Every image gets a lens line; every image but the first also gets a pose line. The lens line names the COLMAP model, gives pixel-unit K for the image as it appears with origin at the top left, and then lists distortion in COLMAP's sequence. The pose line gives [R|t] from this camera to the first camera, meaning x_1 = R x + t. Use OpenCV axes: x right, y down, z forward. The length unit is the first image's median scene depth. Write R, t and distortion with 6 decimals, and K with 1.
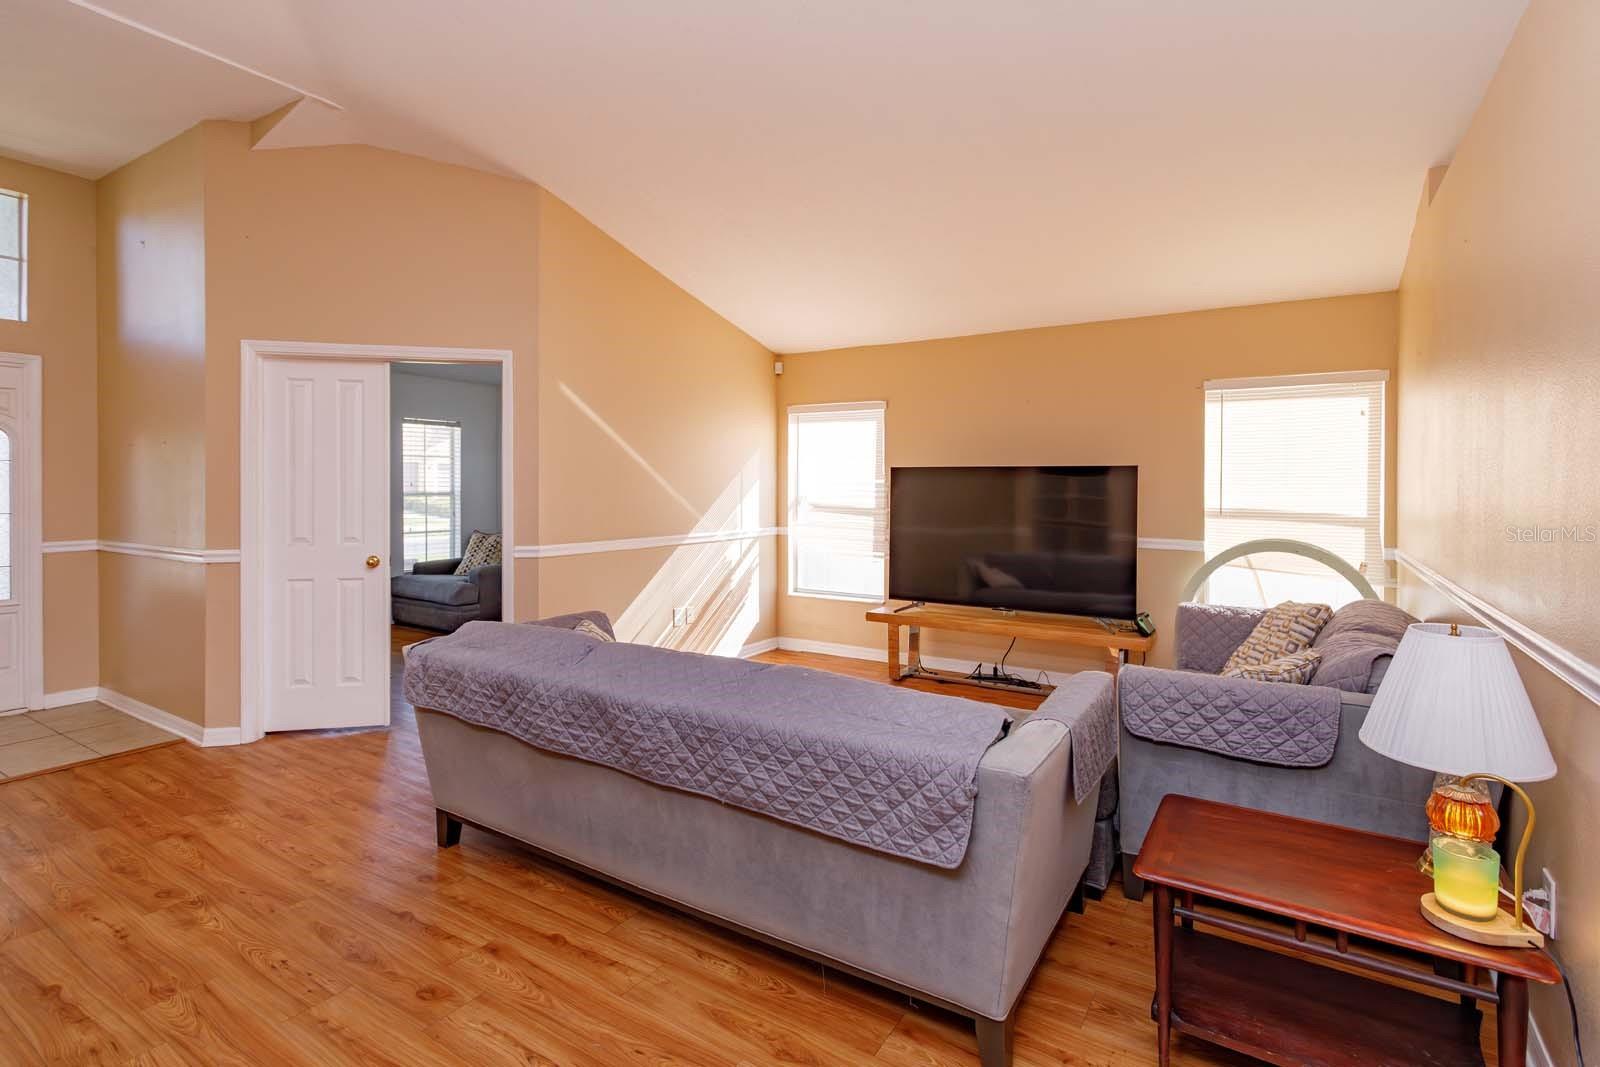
lens RADIAL K [[776.0, 0, 807.6], [0, 776.0, 487.5], [0, 0, 1]] dist [0.003232, 0.001257]
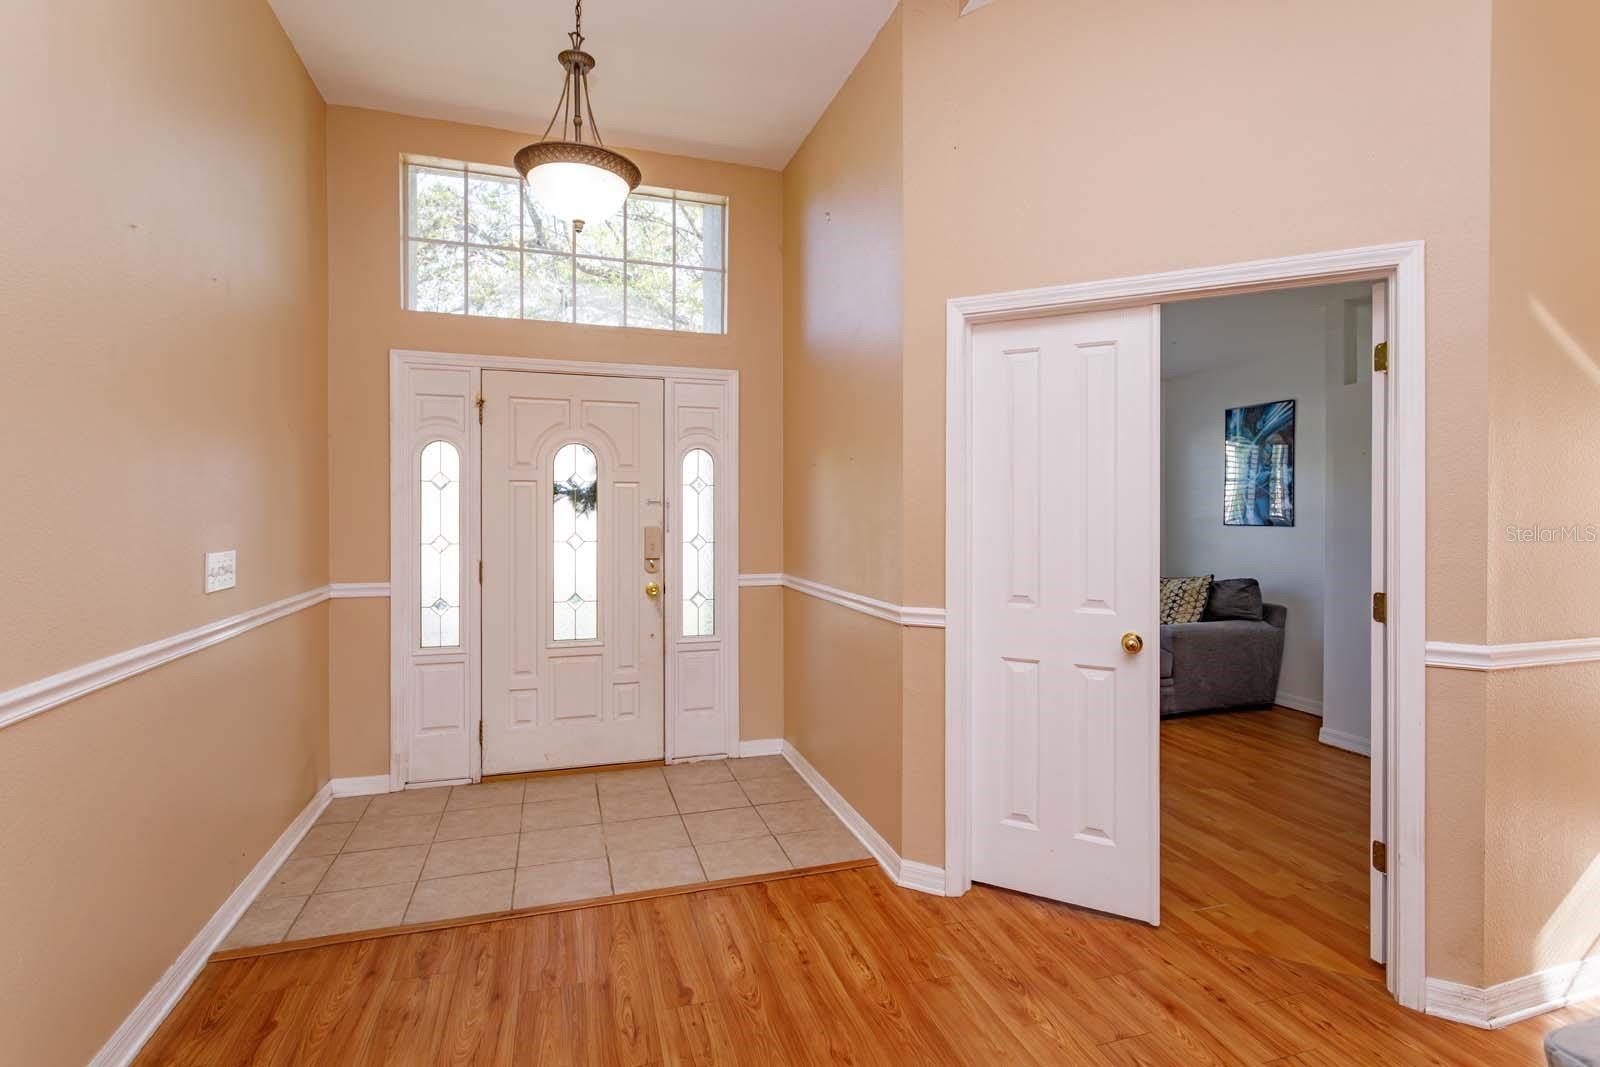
lens RADIAL K [[776.0, 0, 795.9], [0, 776.0, 508.3], [0, 0, 1]] dist [0.003232, 0.001257]
pose [[0.763764, 0.001621, -0.645493, -0.344740], [-0.003516, 0.999992, -0.001649, -0.005245], [0.645485, 0.003529, 0.763764, 0.350129]]
